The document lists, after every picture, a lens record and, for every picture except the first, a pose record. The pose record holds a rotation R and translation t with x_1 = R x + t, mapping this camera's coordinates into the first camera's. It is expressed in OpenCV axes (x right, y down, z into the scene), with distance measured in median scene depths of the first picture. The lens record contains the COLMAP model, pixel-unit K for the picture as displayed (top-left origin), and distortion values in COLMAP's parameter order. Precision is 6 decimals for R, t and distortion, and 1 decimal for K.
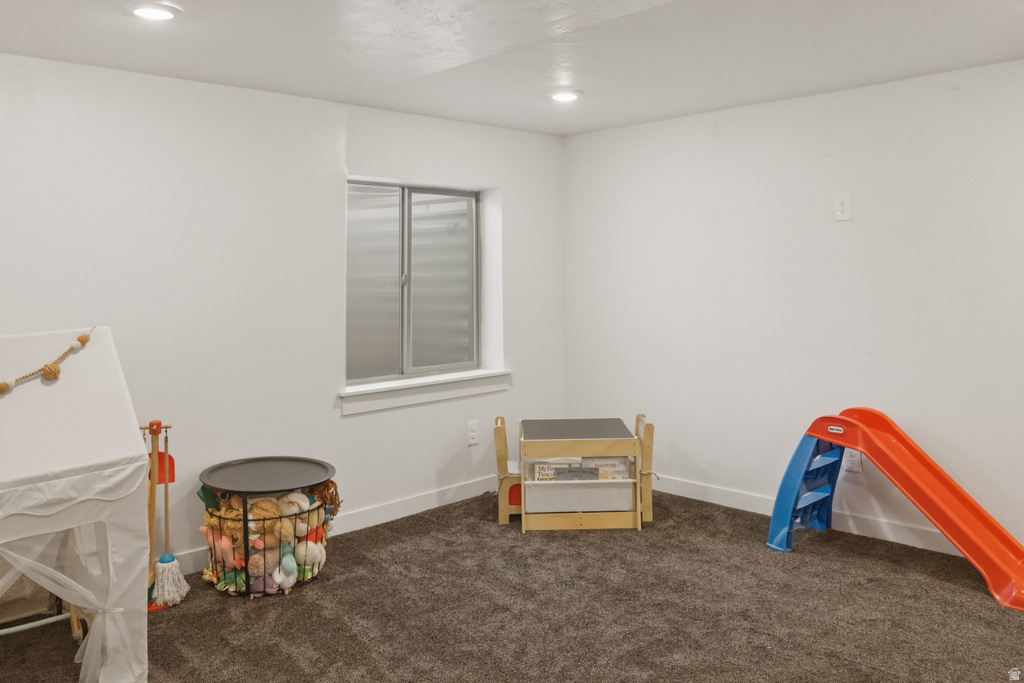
lens RADIAL K [[795.0, 0, 512.0], [0, 795.0, 341.5], [0, 0, 1]] dist [-0.087734, -0.000052]
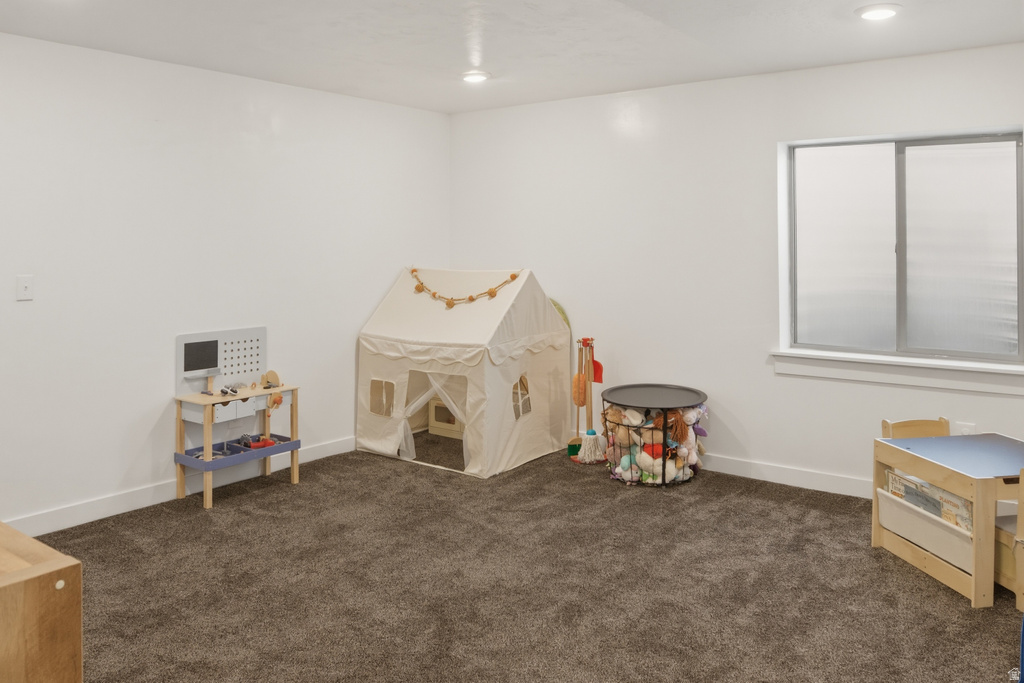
lens RADIAL K [[782.9, 0, 512.0], [0, 782.9, 341.5], [0, 0, 1]] dist [-0.000368, 0.000775]
pose [[0.163820, 0.134445, -0.977286, 0.925876], [-0.084166, 0.988962, 0.121943, -0.057454], [0.982893, 0.062277, 0.173328, 0.579334]]
